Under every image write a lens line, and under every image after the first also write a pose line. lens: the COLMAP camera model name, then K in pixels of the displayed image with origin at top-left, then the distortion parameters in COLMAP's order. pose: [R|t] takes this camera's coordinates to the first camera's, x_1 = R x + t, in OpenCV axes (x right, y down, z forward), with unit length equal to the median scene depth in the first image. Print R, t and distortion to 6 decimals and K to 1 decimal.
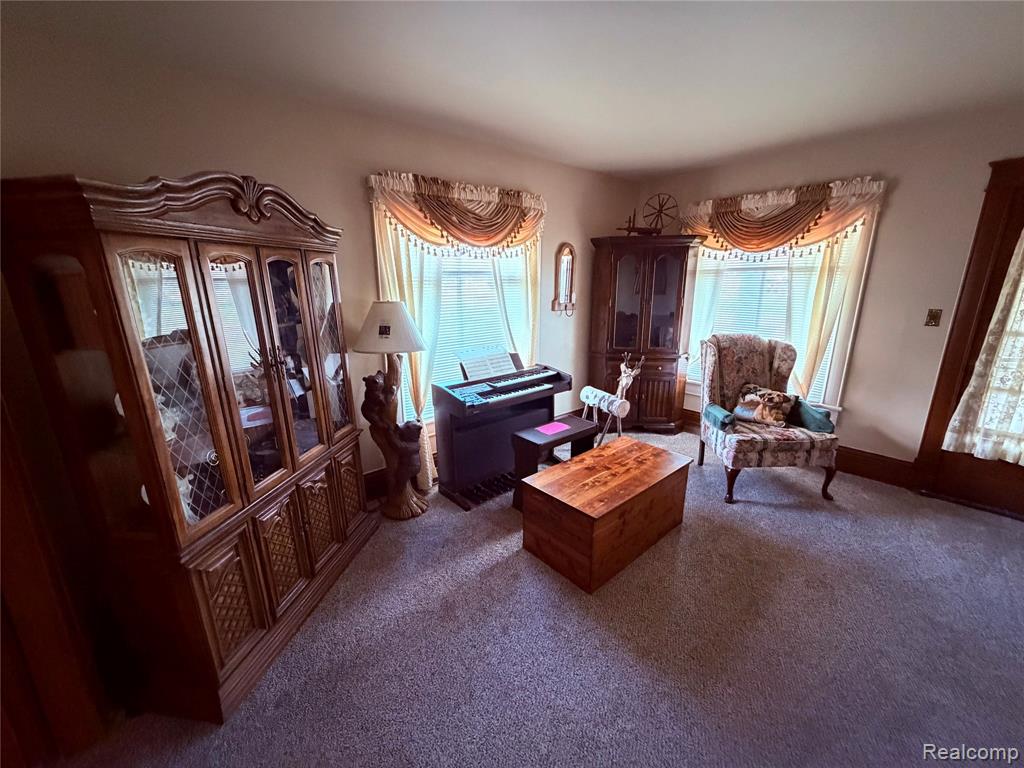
lens RADIAL K [[413.8, 0, 512.0], [0, 413.8, 384.0], [0, 0, 1]] dist [0.001745, 0.000196]
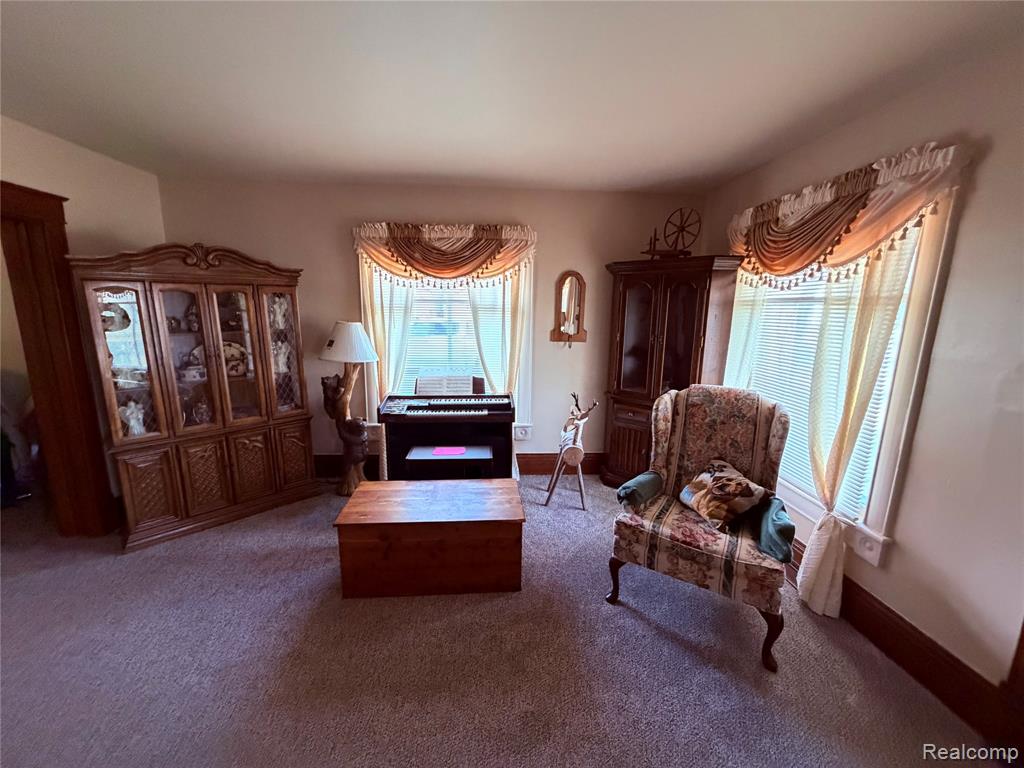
lens RADIAL K [[413.1, 0, 512.0], [0, 413.1, 384.0], [0, 0, 1]] dist [-0.001163, -0.000133]
pose [[0.797039, 0.127950, -0.590218, 0.746105], [-0.166192, 0.986036, -0.010670, -0.066390], [0.580611, 0.106594, 0.807173, 0.229213]]
